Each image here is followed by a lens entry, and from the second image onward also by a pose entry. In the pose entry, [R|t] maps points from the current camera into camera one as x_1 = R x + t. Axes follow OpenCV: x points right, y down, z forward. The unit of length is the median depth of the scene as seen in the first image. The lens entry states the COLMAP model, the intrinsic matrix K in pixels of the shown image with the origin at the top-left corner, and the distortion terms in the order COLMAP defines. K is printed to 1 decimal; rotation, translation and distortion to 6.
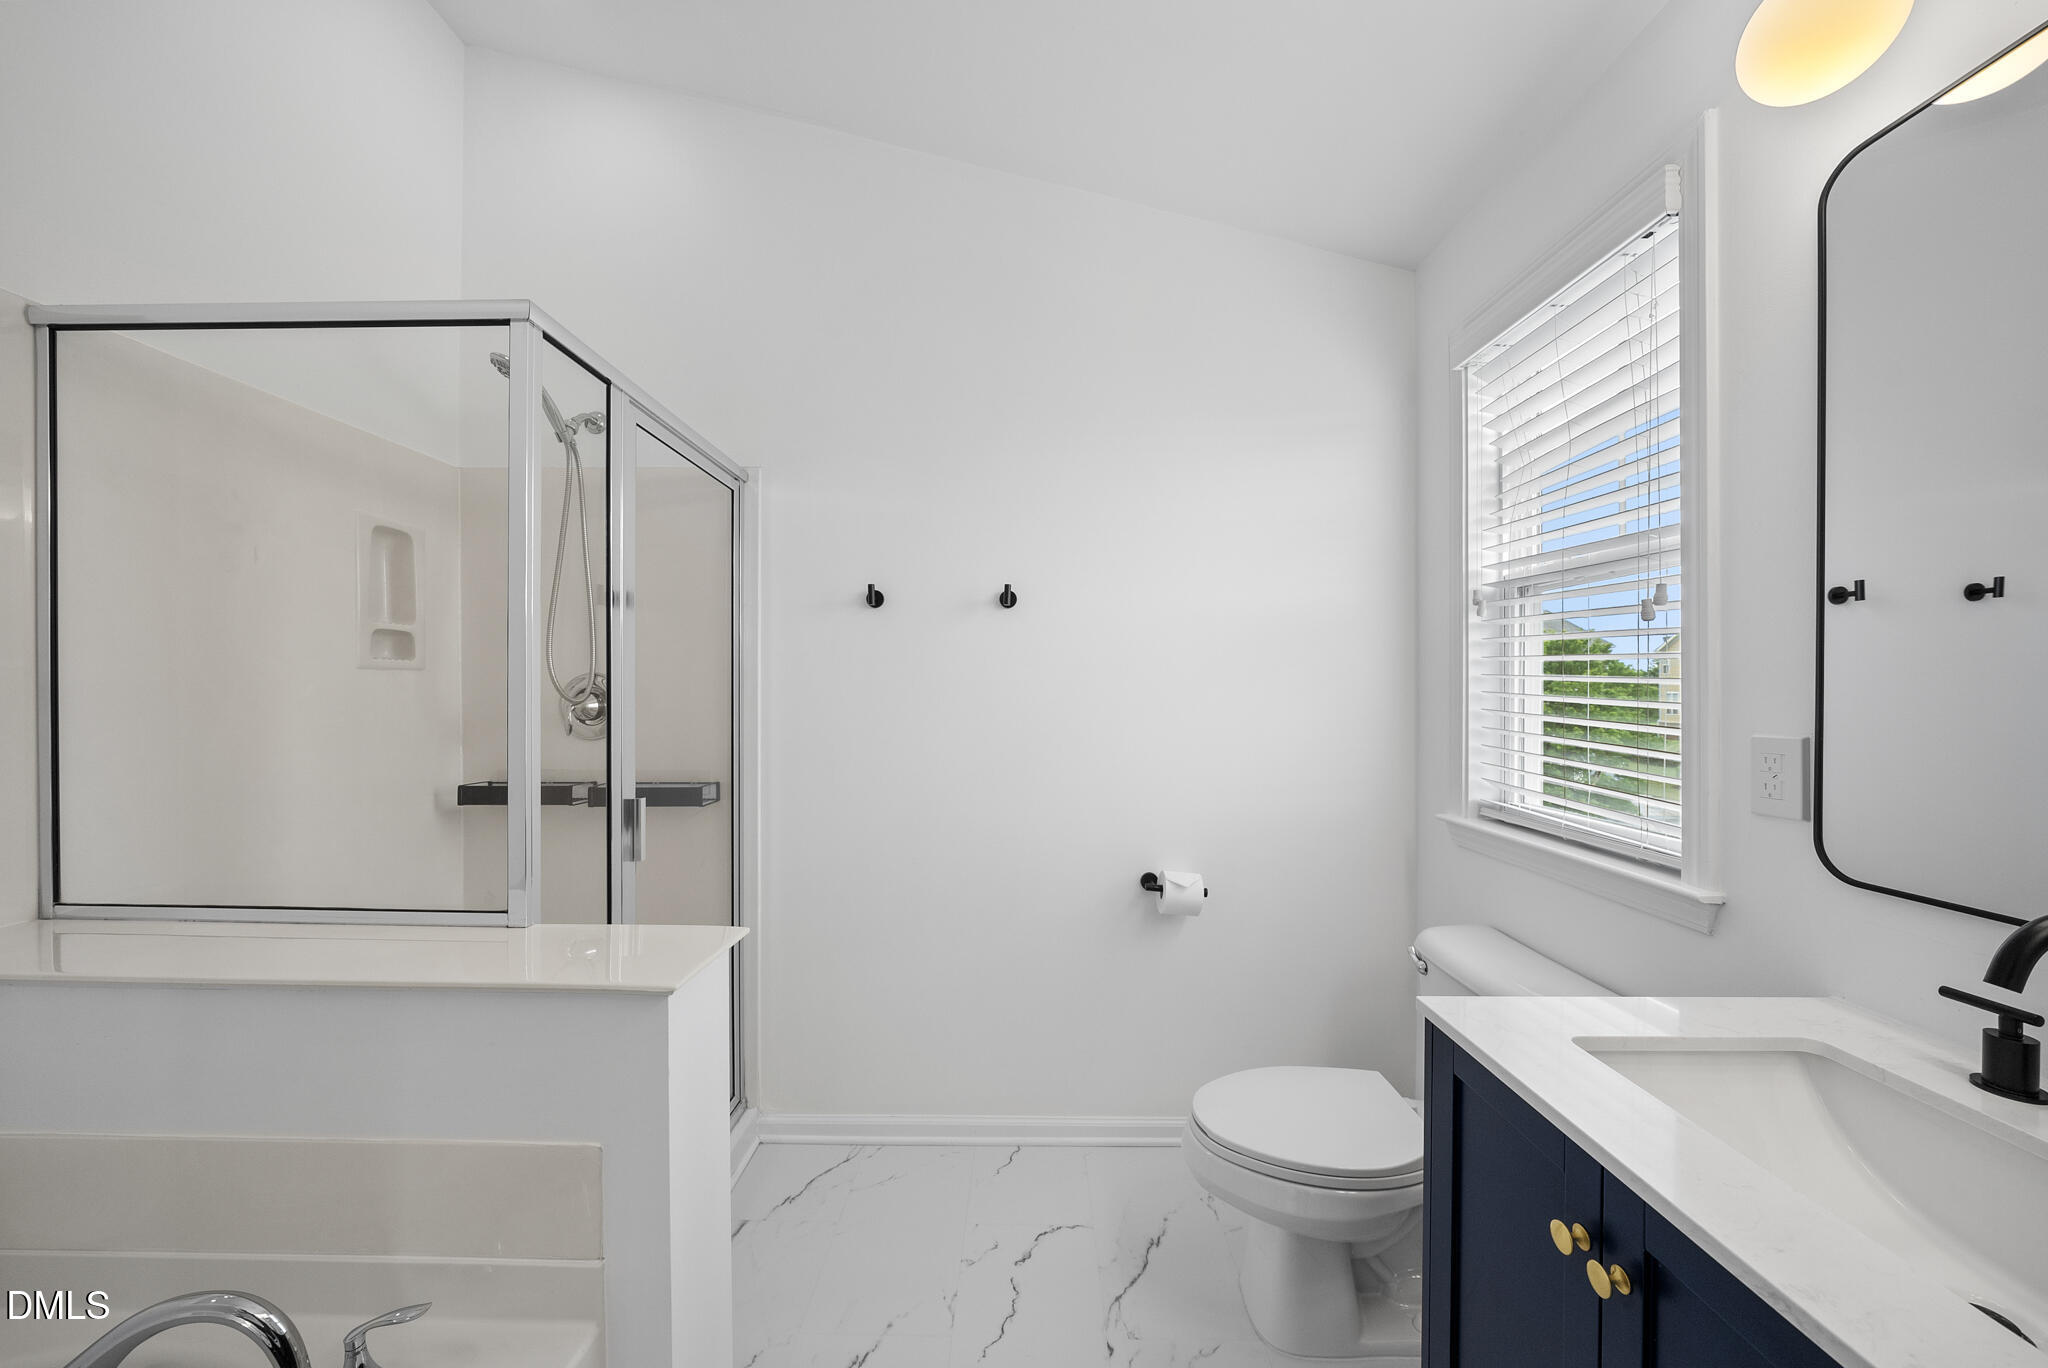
lens RADIAL K [[704.2, 0, 1024.9], [0, 704.2, 688.6], [0, 0, 1]] dist [-0.008408, 0.000094]
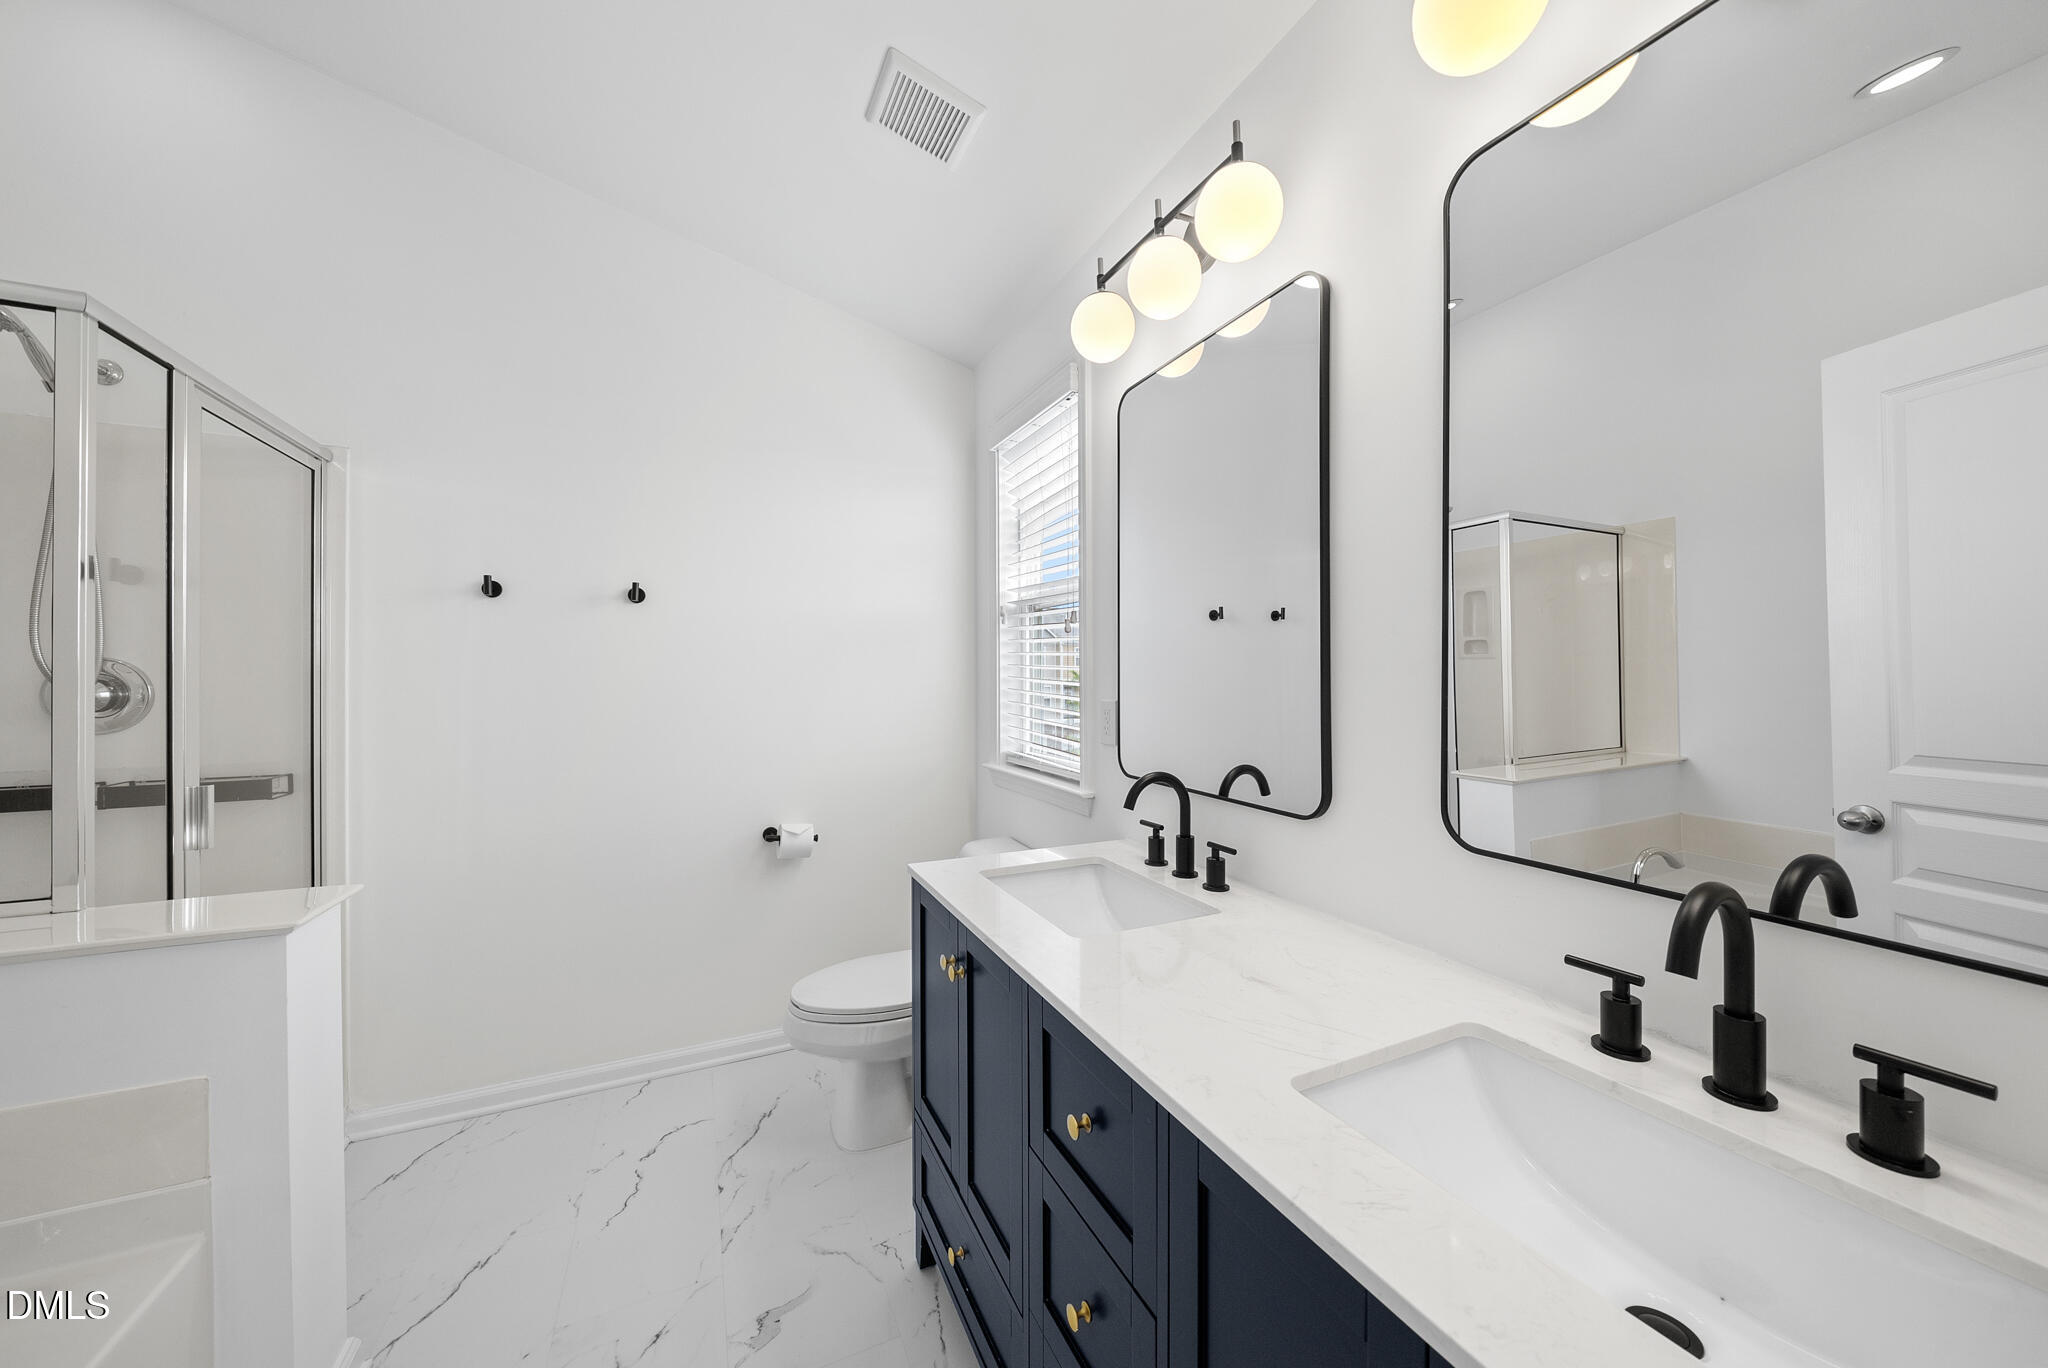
lens RADIAL K [[704.2, 0, 1024.4], [0, 704.2, 675.5], [0, 0, 1]] dist [-0.008408, 0.000094]
pose [[0.901511, -0.001768, 0.432753, 0.056134], [0.002086, 0.999998, -0.000258, 0.002946], [-0.432752, 0.001135, 0.901512, -0.319670]]
